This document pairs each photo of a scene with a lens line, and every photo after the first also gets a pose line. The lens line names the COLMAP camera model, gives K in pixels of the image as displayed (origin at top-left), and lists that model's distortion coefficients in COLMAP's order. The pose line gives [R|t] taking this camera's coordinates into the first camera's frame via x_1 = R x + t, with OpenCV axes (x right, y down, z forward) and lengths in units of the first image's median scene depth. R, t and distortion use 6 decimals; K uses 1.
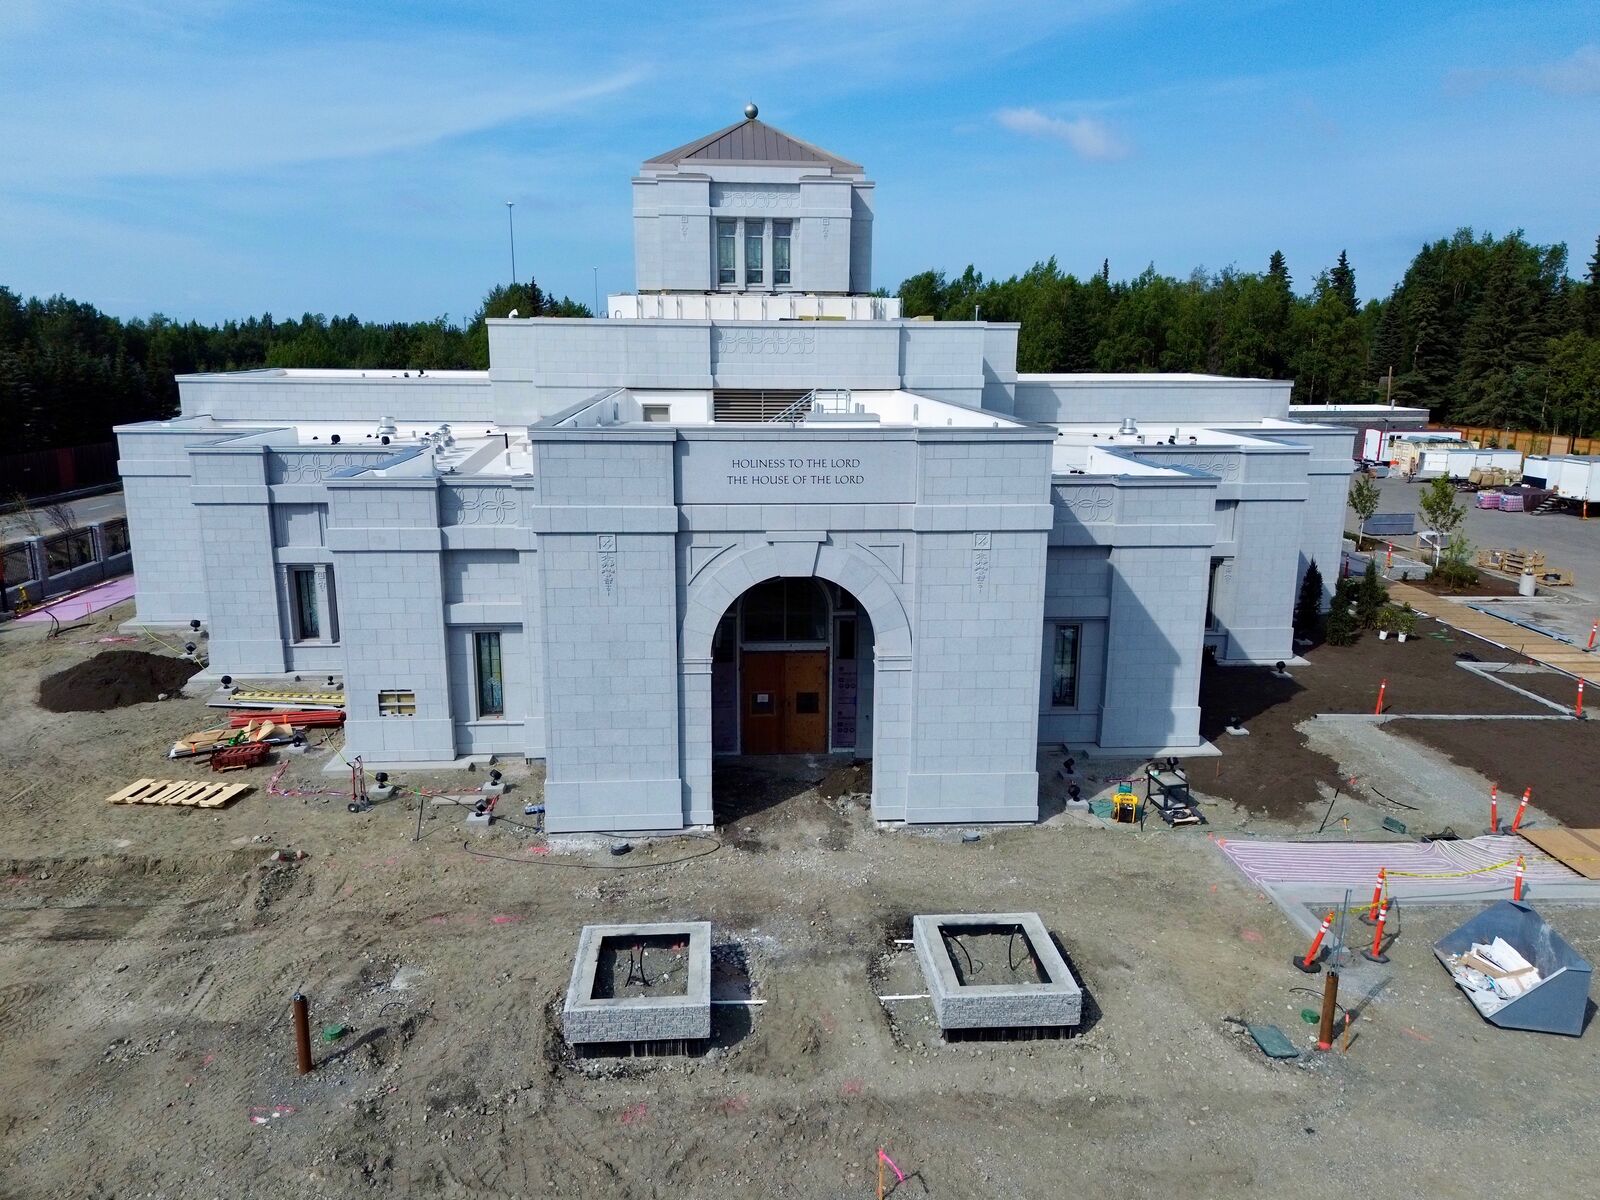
lens RADIAL K [[1154.4, 0, 807.0], [0, 1154.4, 598.3], [0, 0, 1]] dist [0.078460, -0.072676]
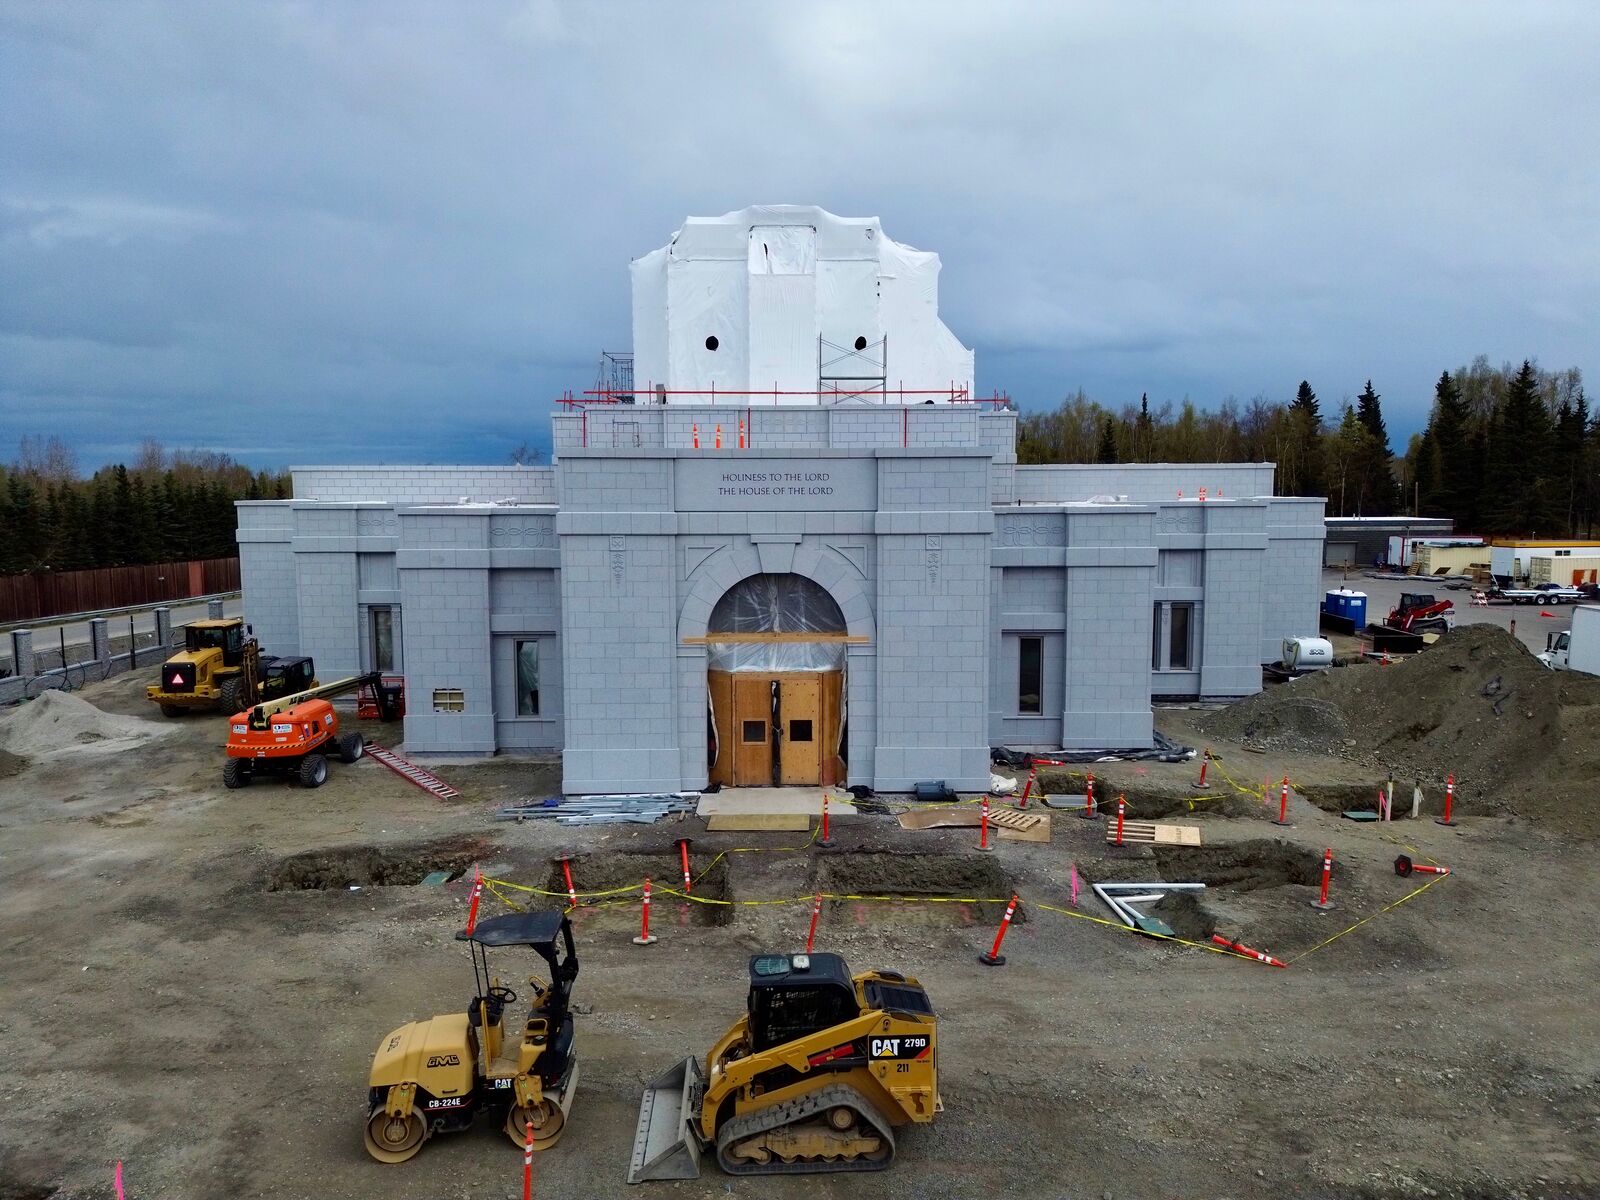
lens RADIAL K [[1115.1, 0, 806.4], [0, 1115.1, 596.5], [0, 0, 1]] dist [0.081205, -0.079494]
pose [[0.997845, -0.002843, -0.065551, 0.064570], [-0.005158, 0.992570, -0.121564, 0.096731], [0.065409, 0.121640, 0.990417, -0.085609]]
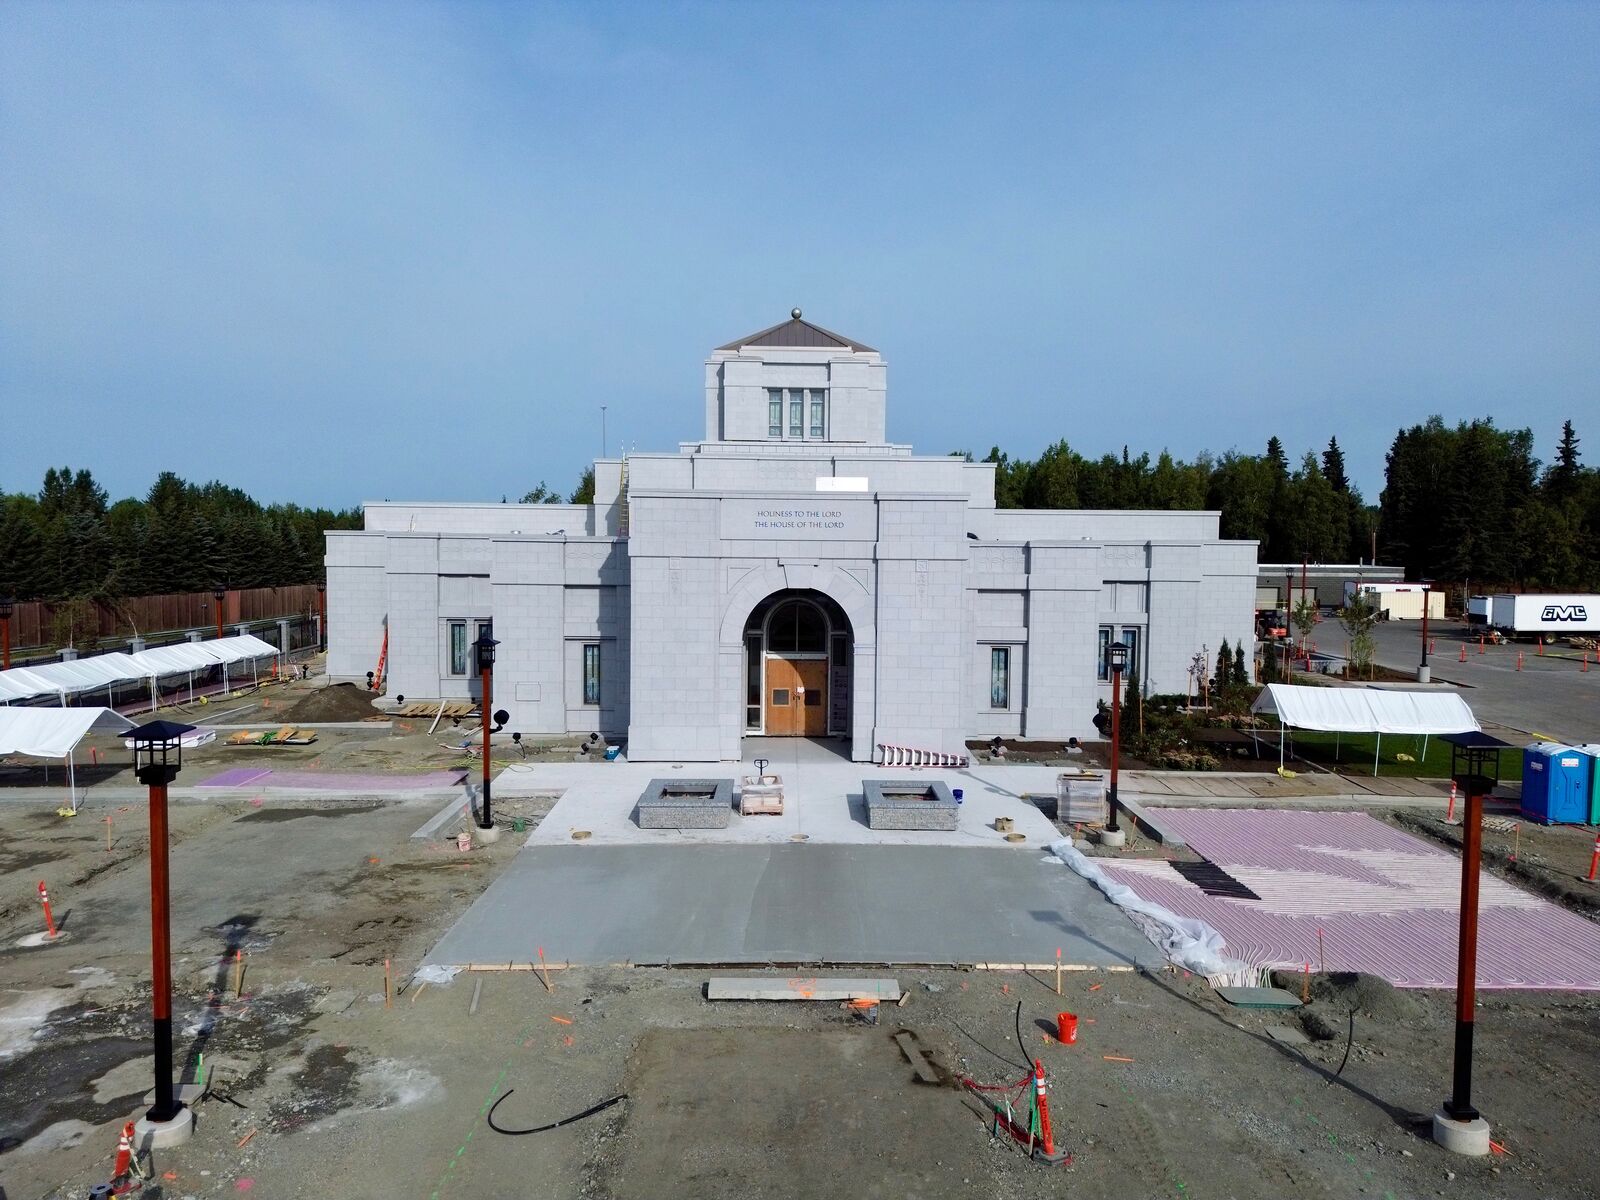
lens RADIAL K [[1115.1, 0, 806.4], [0, 1115.1, 596.5], [0, 0, 1]] dist [0.081205, -0.079494]
pose [[0.998282, 0.007806, -0.058076, 0.057177], [-0.017108, 0.986733, -0.161450, 0.152275], [0.056045, 0.162166, 0.985171, -0.291550]]
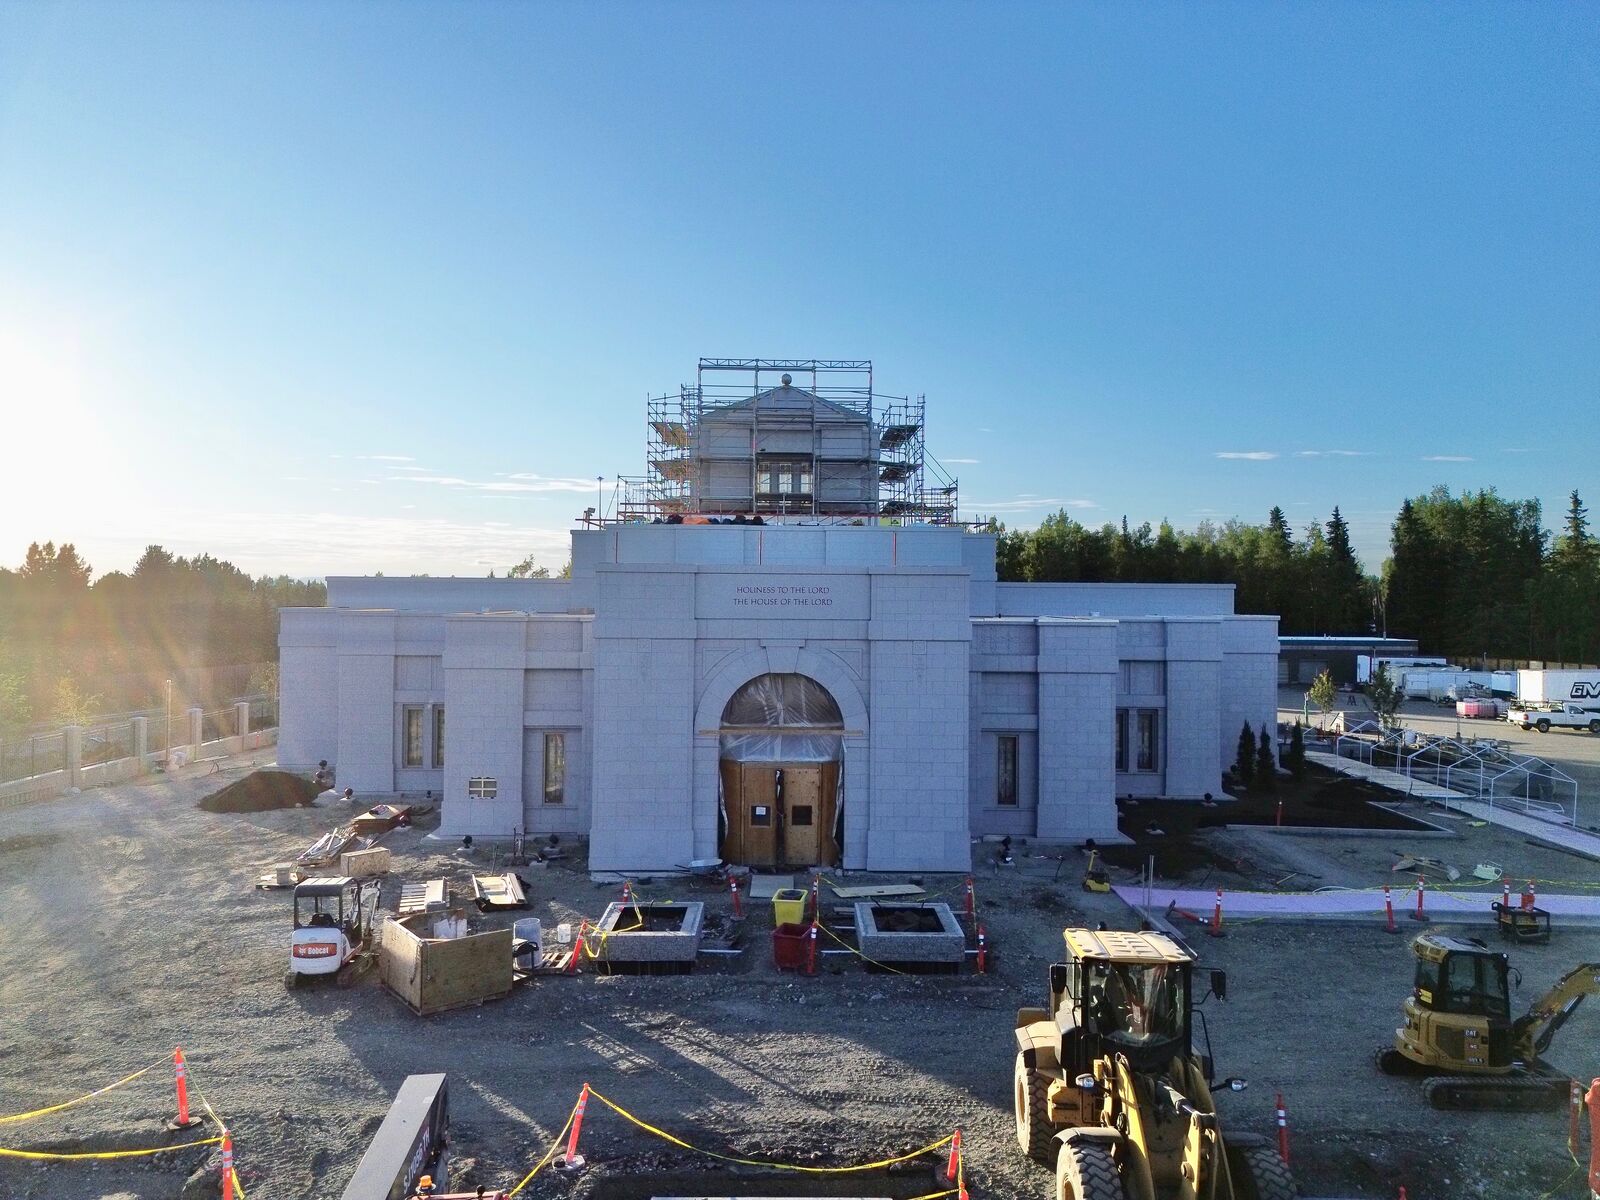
lens RADIAL K [[1117.7, 0, 806.0], [0, 1117.7, 595.3], [0, 0, 1]] dist [0.075923, -0.071834]
pose [[0.998400, 0.001570, -0.056529, 0.061890], [-0.014206, 0.974524, -0.223834, 0.124305], [0.054737, 0.224278, 0.972987, -0.197412]]
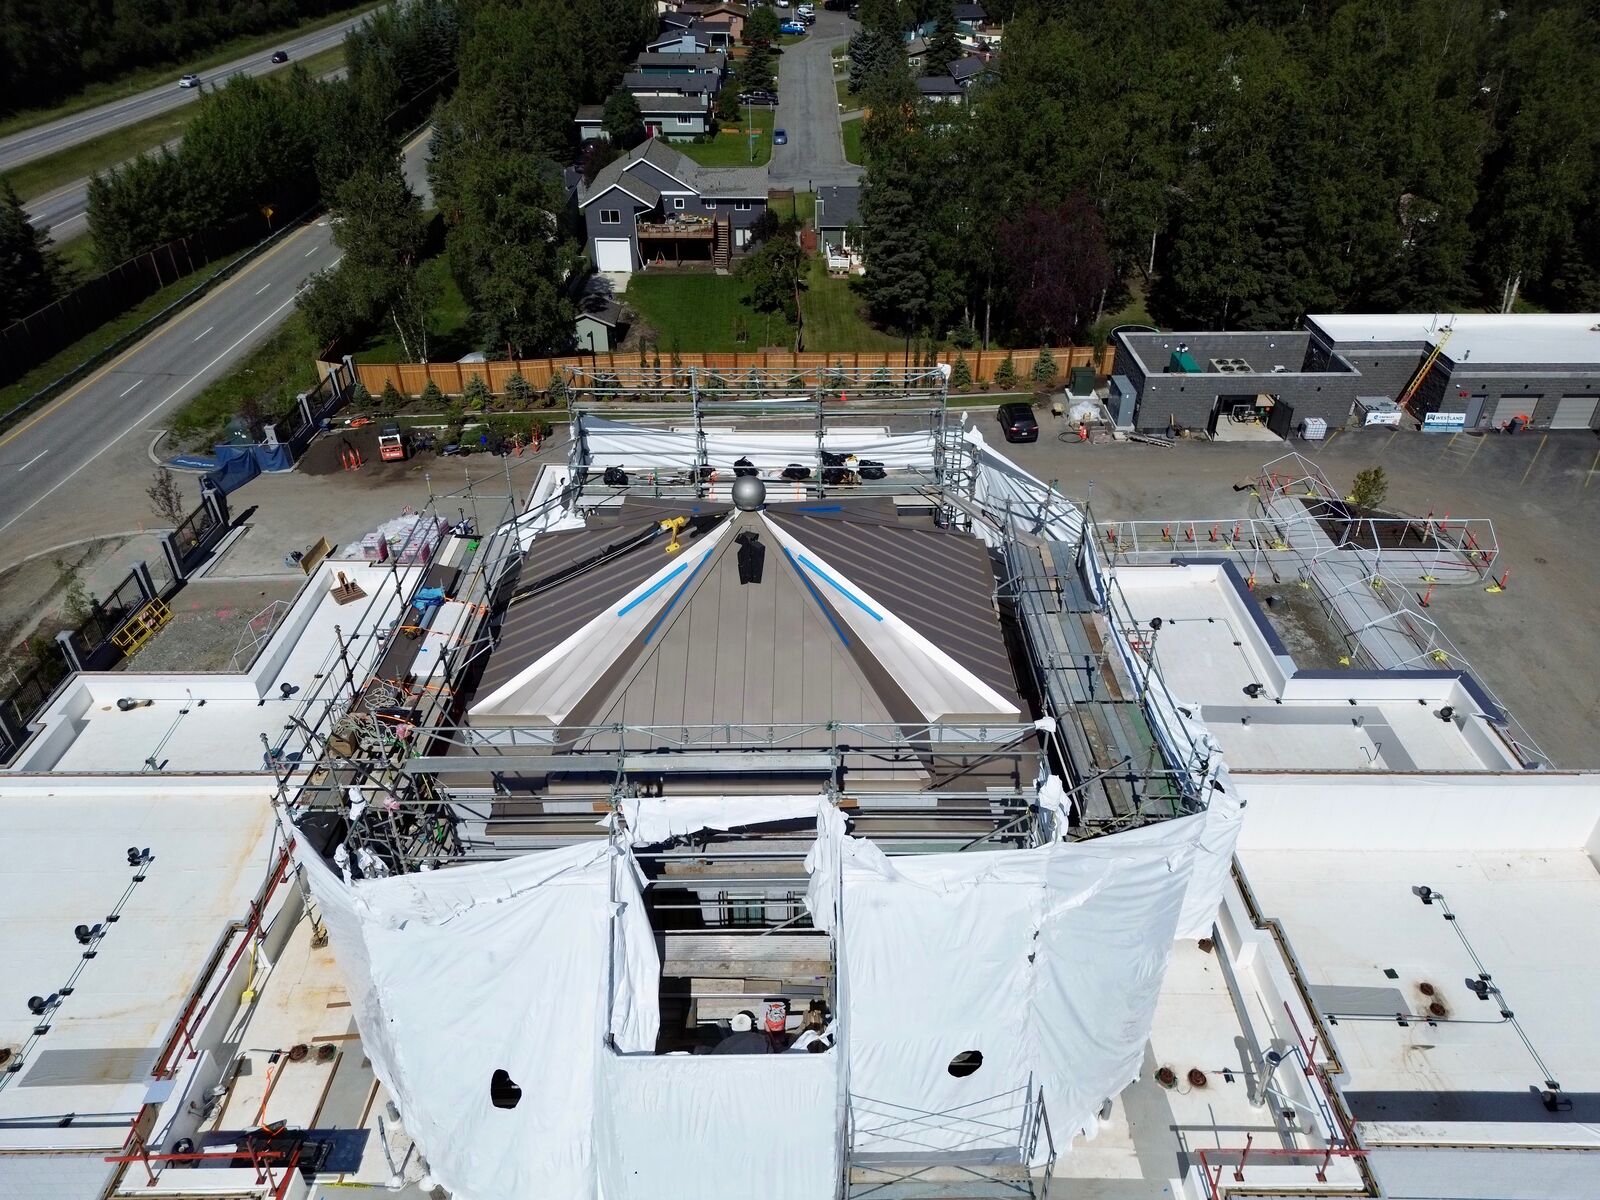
lens RADIAL K [[1123.5, 0, 800.0], [0, 1123.5, 600.0], [0, 0, 1]] dist [0.061690, -0.052040]
pose [[0.997100, 0.040170, -0.064644, -0.005404], [-0.014766, 0.935333, 0.353461, -0.745814], [0.074662, -0.351481, 0.933213, 0.891186]]
